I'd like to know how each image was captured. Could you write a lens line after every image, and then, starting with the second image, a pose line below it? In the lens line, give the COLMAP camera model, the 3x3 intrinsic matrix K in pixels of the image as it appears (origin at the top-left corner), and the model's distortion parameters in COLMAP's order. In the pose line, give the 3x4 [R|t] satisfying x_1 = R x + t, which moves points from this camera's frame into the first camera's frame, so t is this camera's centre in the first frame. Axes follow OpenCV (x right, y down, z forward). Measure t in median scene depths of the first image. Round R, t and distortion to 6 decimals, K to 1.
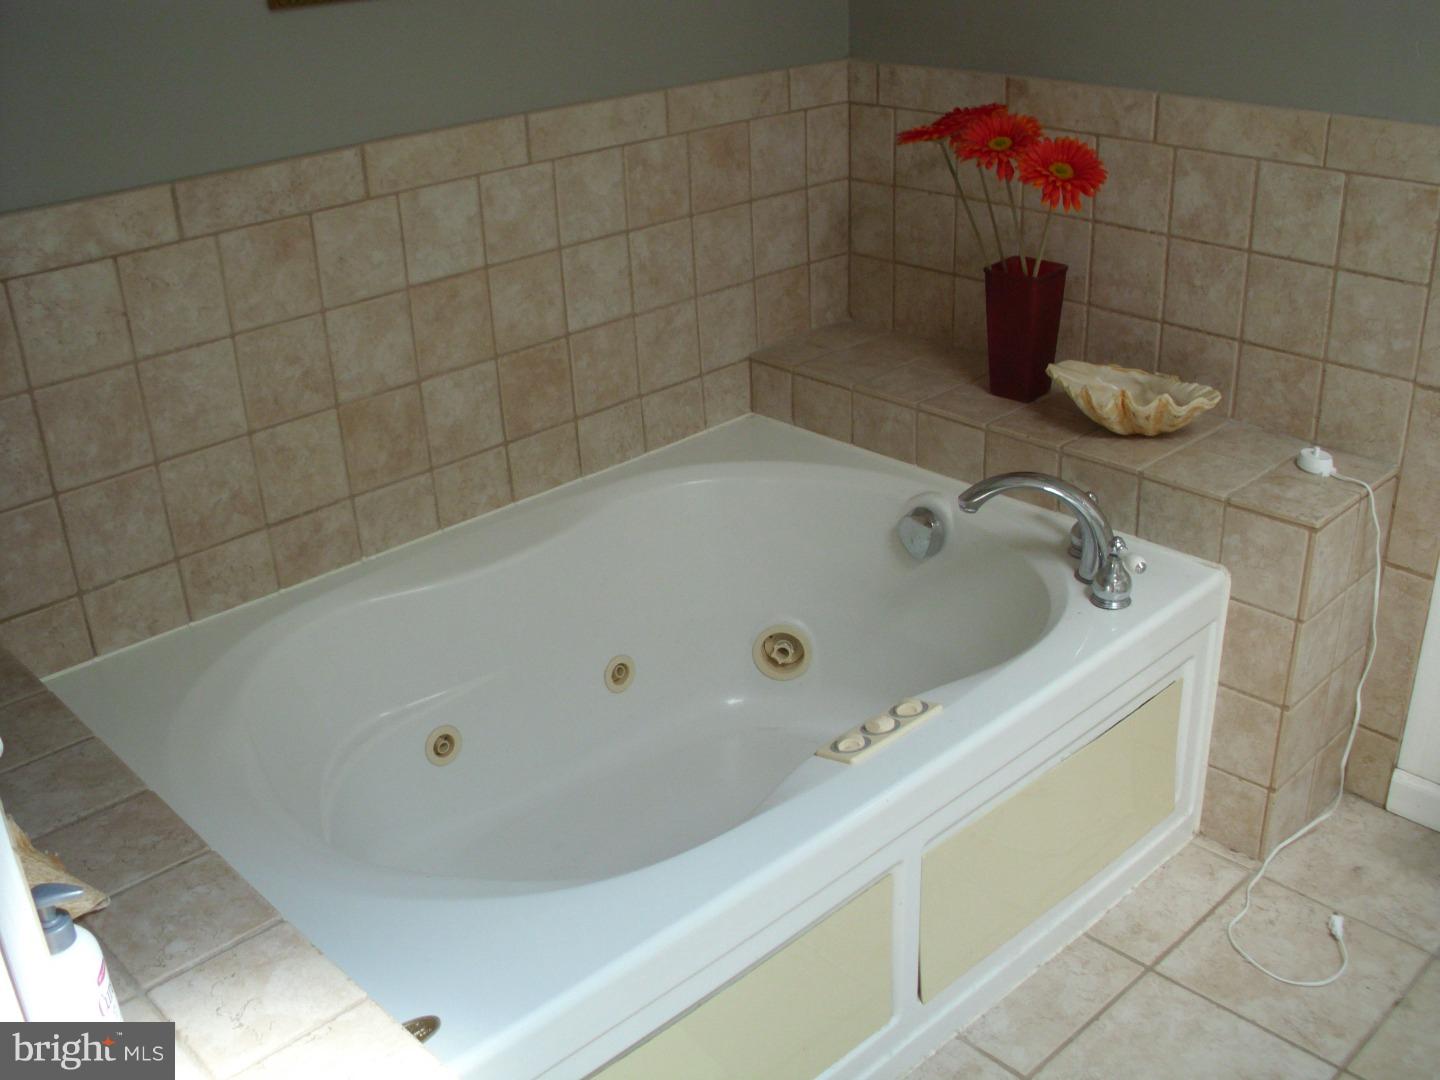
lens RADIAL K [[1486.5, 0, 720.0], [0, 1486.5, 540.0], [0, 0, 1]] dist [-0.226204, 0.207419]
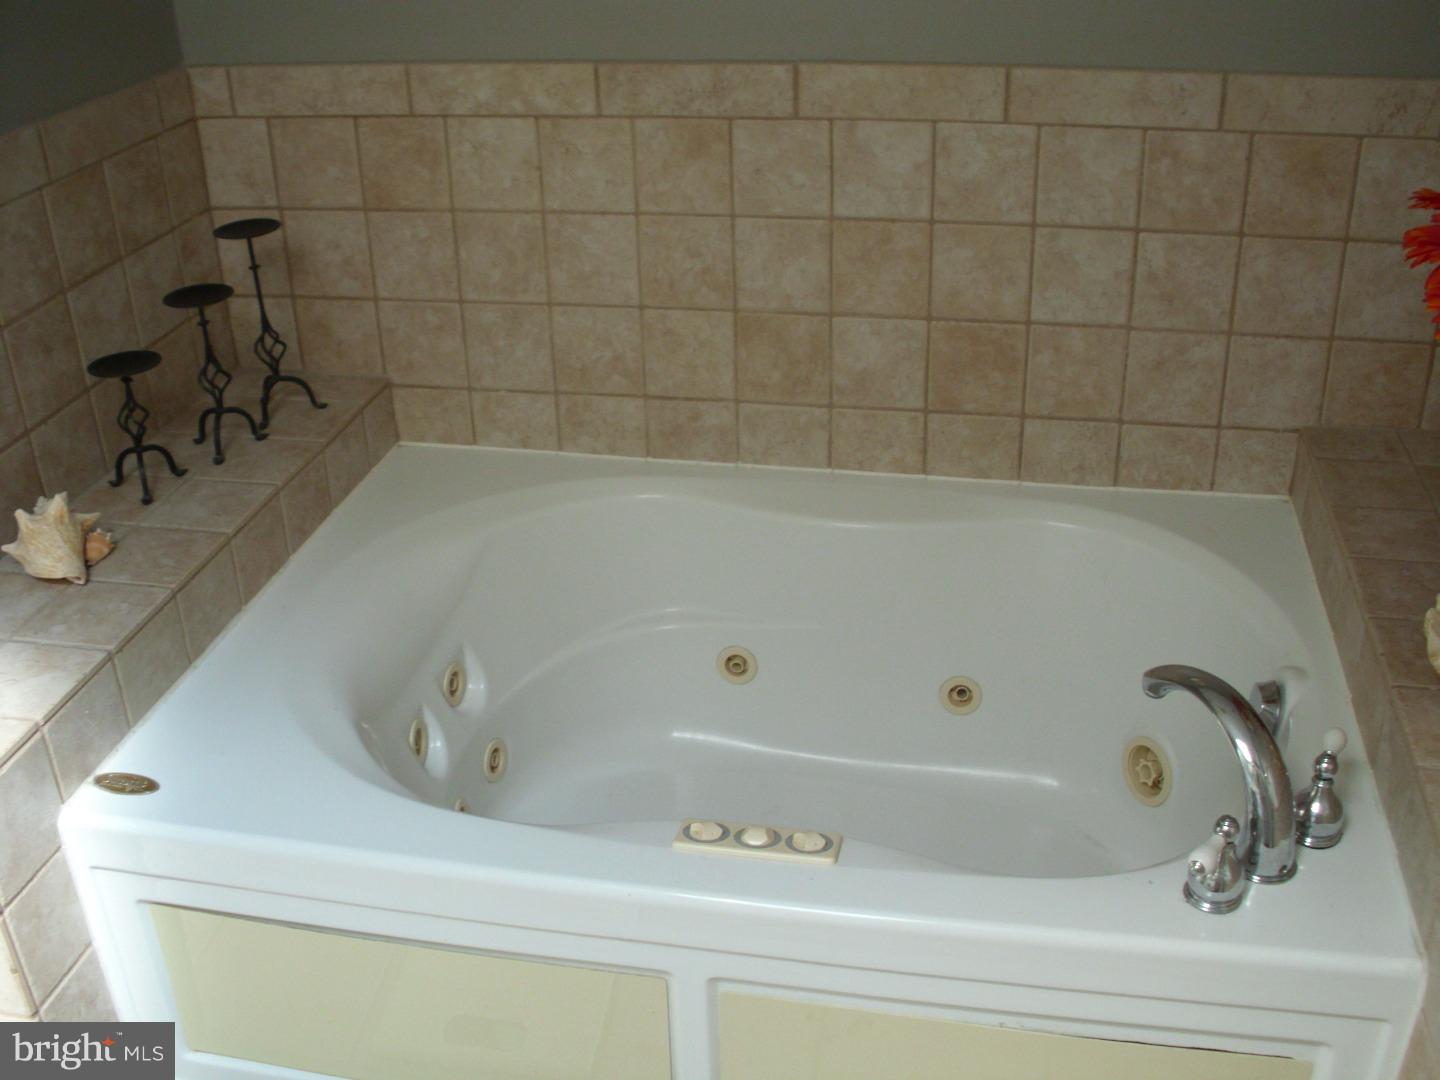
lens RADIAL K [[1486.5, 0, 720.0], [0, 1486.5, 540.0], [0, 0, 1]] dist [-0.226204, 0.207419]
pose [[0.573612, 0.401298, -0.714094, 0.527878], [-0.338457, 0.909989, 0.239512, -0.188888], [0.745933, 0.104303, 0.657803, 0.335119]]
